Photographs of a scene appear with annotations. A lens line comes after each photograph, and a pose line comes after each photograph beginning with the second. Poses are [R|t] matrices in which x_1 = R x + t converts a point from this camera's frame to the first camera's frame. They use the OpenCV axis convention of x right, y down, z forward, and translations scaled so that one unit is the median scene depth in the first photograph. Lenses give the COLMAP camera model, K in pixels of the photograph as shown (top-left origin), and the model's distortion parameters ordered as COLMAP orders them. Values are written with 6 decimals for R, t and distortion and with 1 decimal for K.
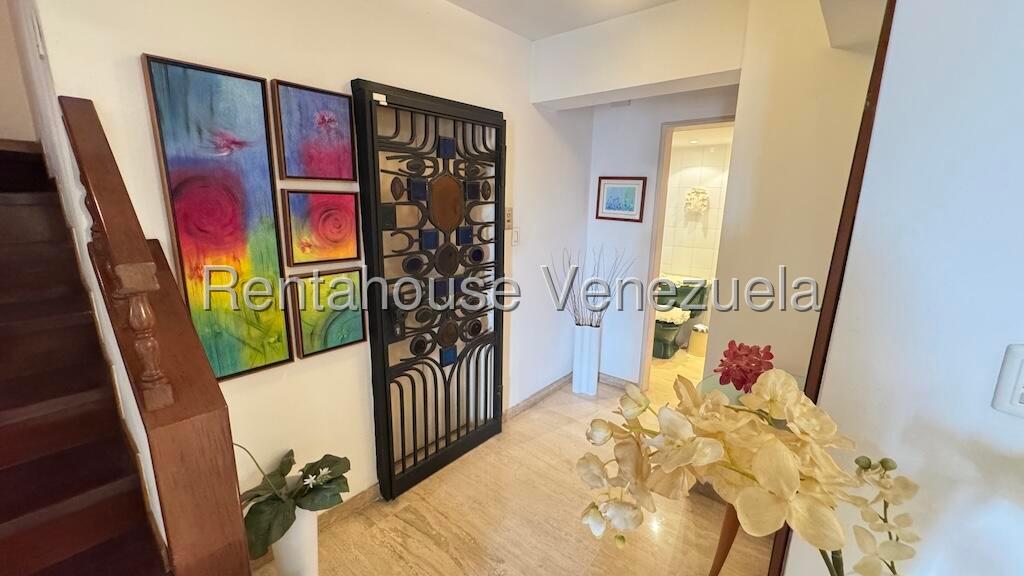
lens RADIAL K [[410.5, 0, 512.0], [0, 410.5, 288.0], [0, 0, 1]] dist [0.001440, 0.000263]
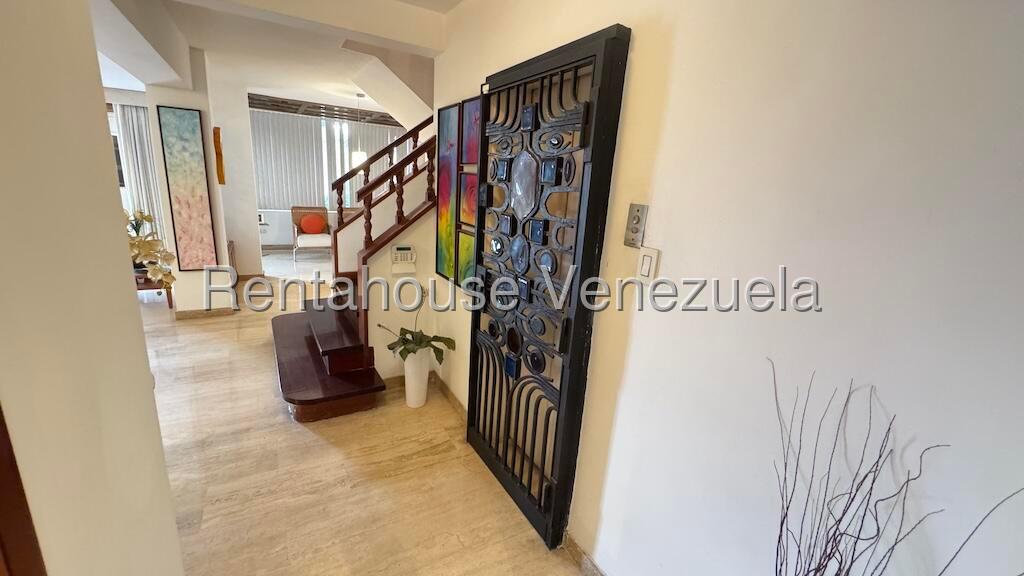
lens RADIAL K [[410.5, 0, 512.0], [0, 410.5, 288.0], [0, 0, 1]] dist [0.001440, 0.000263]
pose [[-0.329675, 0.196405, -0.923439, 0.701474], [-0.279435, 0.913996, 0.294157, -0.273720], [0.901793, 0.355017, -0.246439, 1.338004]]
